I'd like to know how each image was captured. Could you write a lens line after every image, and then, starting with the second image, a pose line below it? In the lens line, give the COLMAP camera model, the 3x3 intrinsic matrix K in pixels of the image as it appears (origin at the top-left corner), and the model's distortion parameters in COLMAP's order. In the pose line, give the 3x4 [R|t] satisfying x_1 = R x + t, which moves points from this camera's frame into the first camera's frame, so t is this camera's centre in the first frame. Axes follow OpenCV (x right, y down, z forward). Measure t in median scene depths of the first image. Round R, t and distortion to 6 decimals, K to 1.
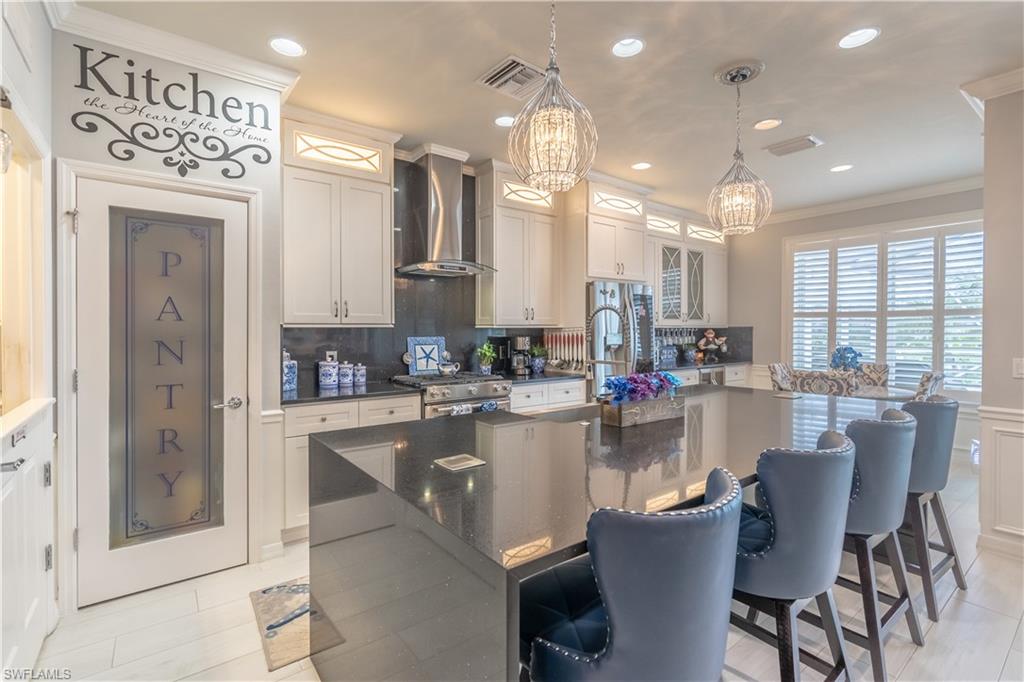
lens RADIAL K [[473.5, 0, 502.7], [0, 473.5, 332.1], [0, 0, 1]] dist [-0.014366, 0.005112]
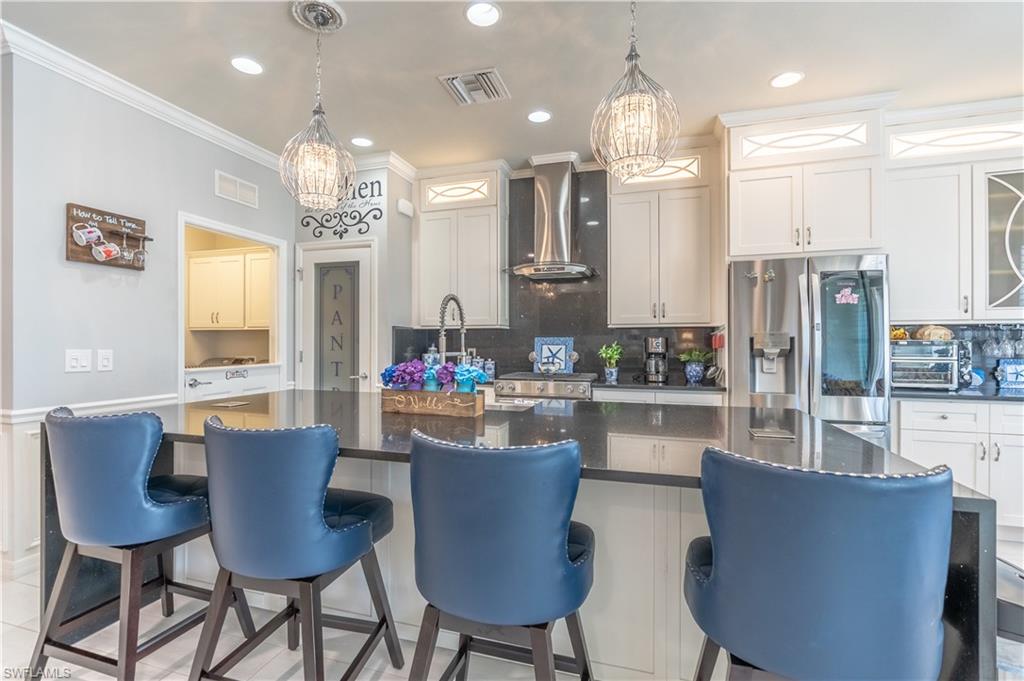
lens RADIAL K [[473.5, 0, 510.9], [0, 473.5, 337.9], [0, 0, 1]] dist [-0.014366, 0.005112]
pose [[0.572622, -0.006376, -0.819795, 0.626423], [-0.007548, 0.999886, -0.013048, 0.024889], [0.819785, 0.013659, 0.572509, 0.313179]]
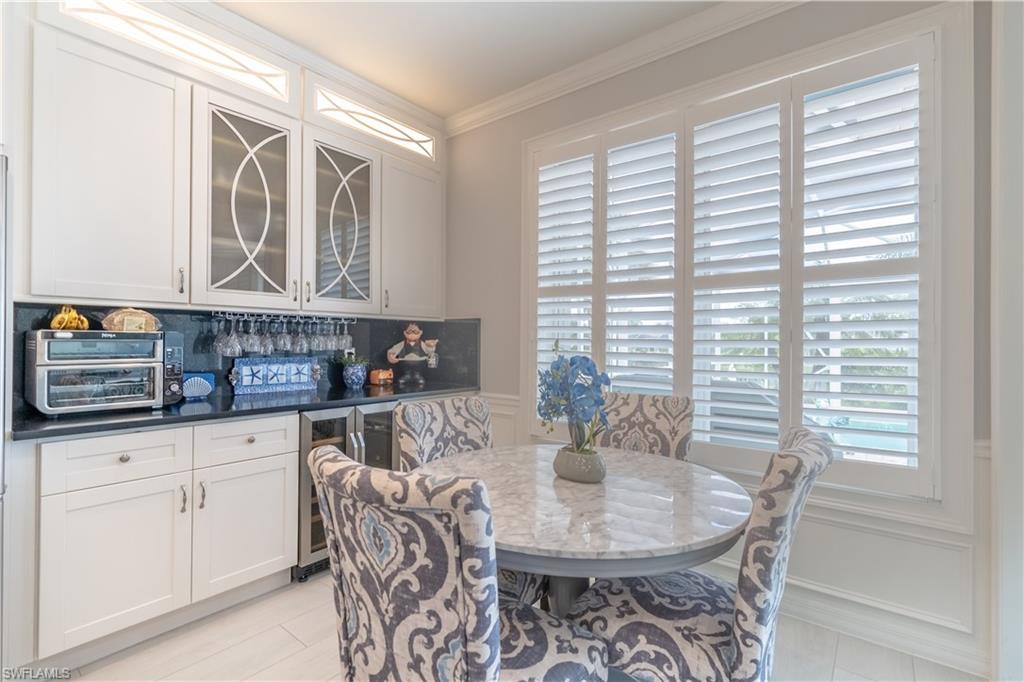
lens RADIAL K [[473.5, 0, 511.1], [0, 473.5, 338.8], [0, 0, 1]] dist [-0.014366, 0.005112]
pose [[0.968097, 0.005120, 0.250523, 0.651310], [-0.002049, 0.999920, -0.012518, 0.025560], [-0.250567, 0.011605, 0.968030, 0.737568]]
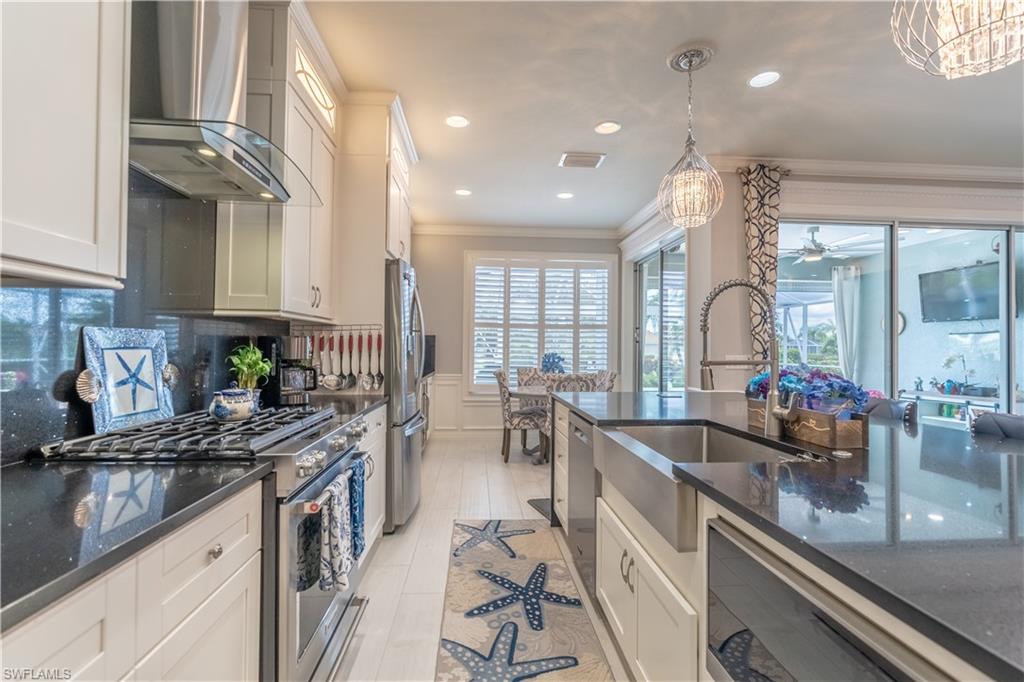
lens RADIAL K [[473.5, 0, 514.1], [0, 473.5, 333.7], [0, 0, 1]] dist [-0.014366, 0.005112]
pose [[0.524508, 0.029064, 0.850909, -0.312637], [-0.000209, 0.999422, -0.034008, 0.026783], [-0.851405, 0.017659, 0.524211, 0.520907]]
